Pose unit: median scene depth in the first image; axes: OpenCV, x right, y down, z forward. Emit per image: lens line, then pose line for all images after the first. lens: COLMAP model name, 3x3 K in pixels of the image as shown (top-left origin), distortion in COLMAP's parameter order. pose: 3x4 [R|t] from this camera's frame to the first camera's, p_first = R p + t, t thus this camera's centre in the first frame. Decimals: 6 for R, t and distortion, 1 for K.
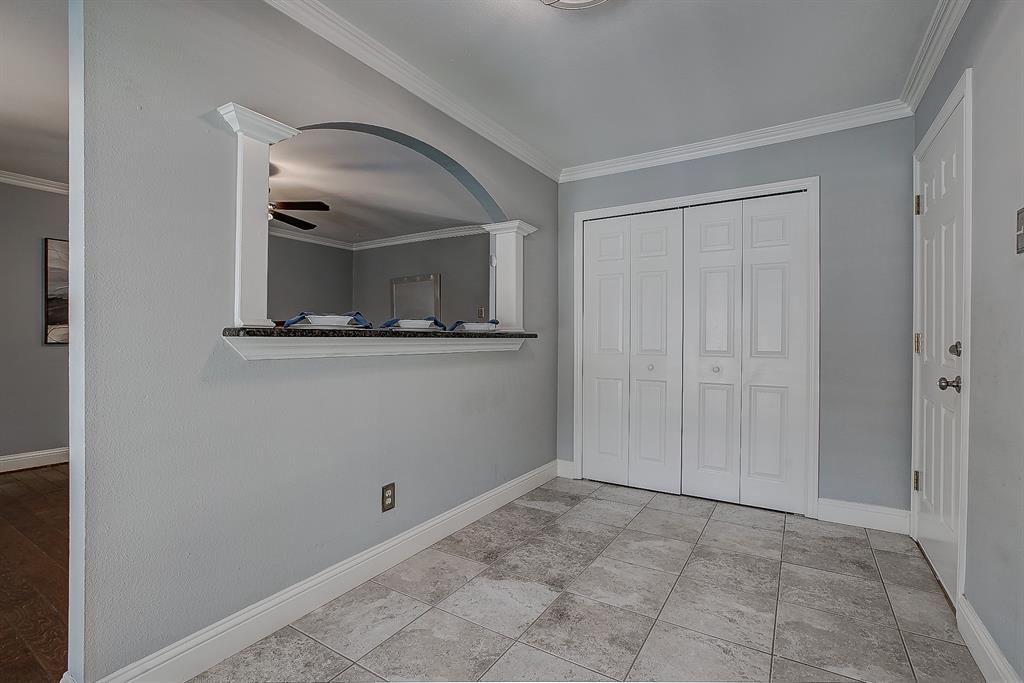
lens RADIAL K [[471.1, 0, 514.4], [0, 471.1, 345.3], [0, 0, 1]] dist [-0.022827, 0.002220]
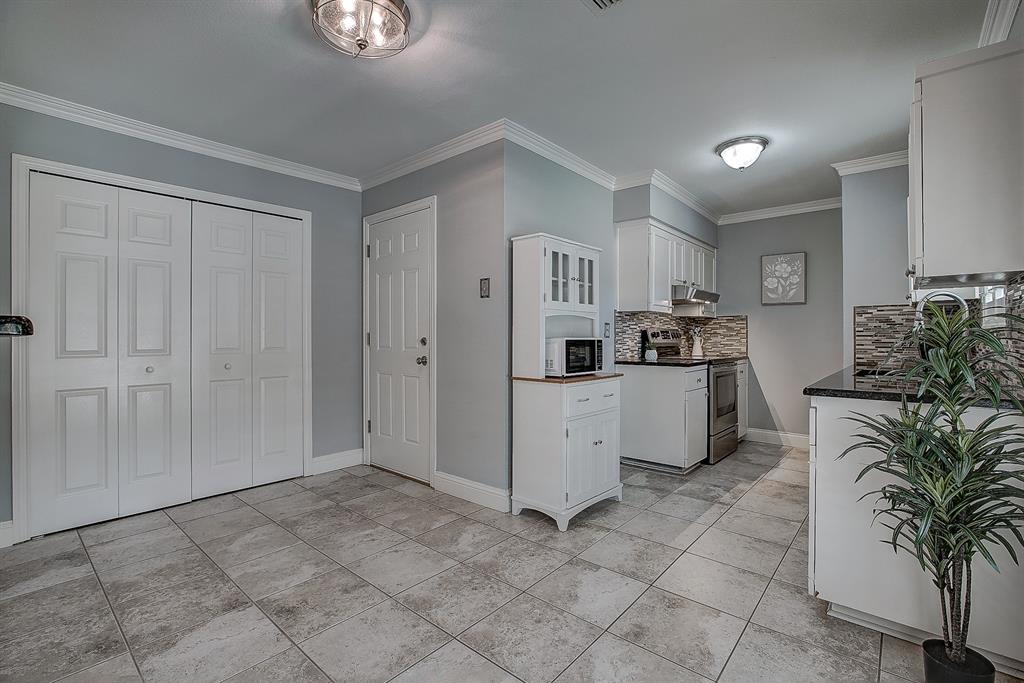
lens RADIAL K [[471.1, 0, 517.4], [0, 471.1, 334.2], [0, 0, 1]] dist [-0.022827, 0.002220]
pose [[0.134306, 0.000090, 0.990940, -0.620254], [0.016269, 0.999865, -0.002296, -0.007488], [-0.990806, 0.016430, 0.134286, 0.273454]]
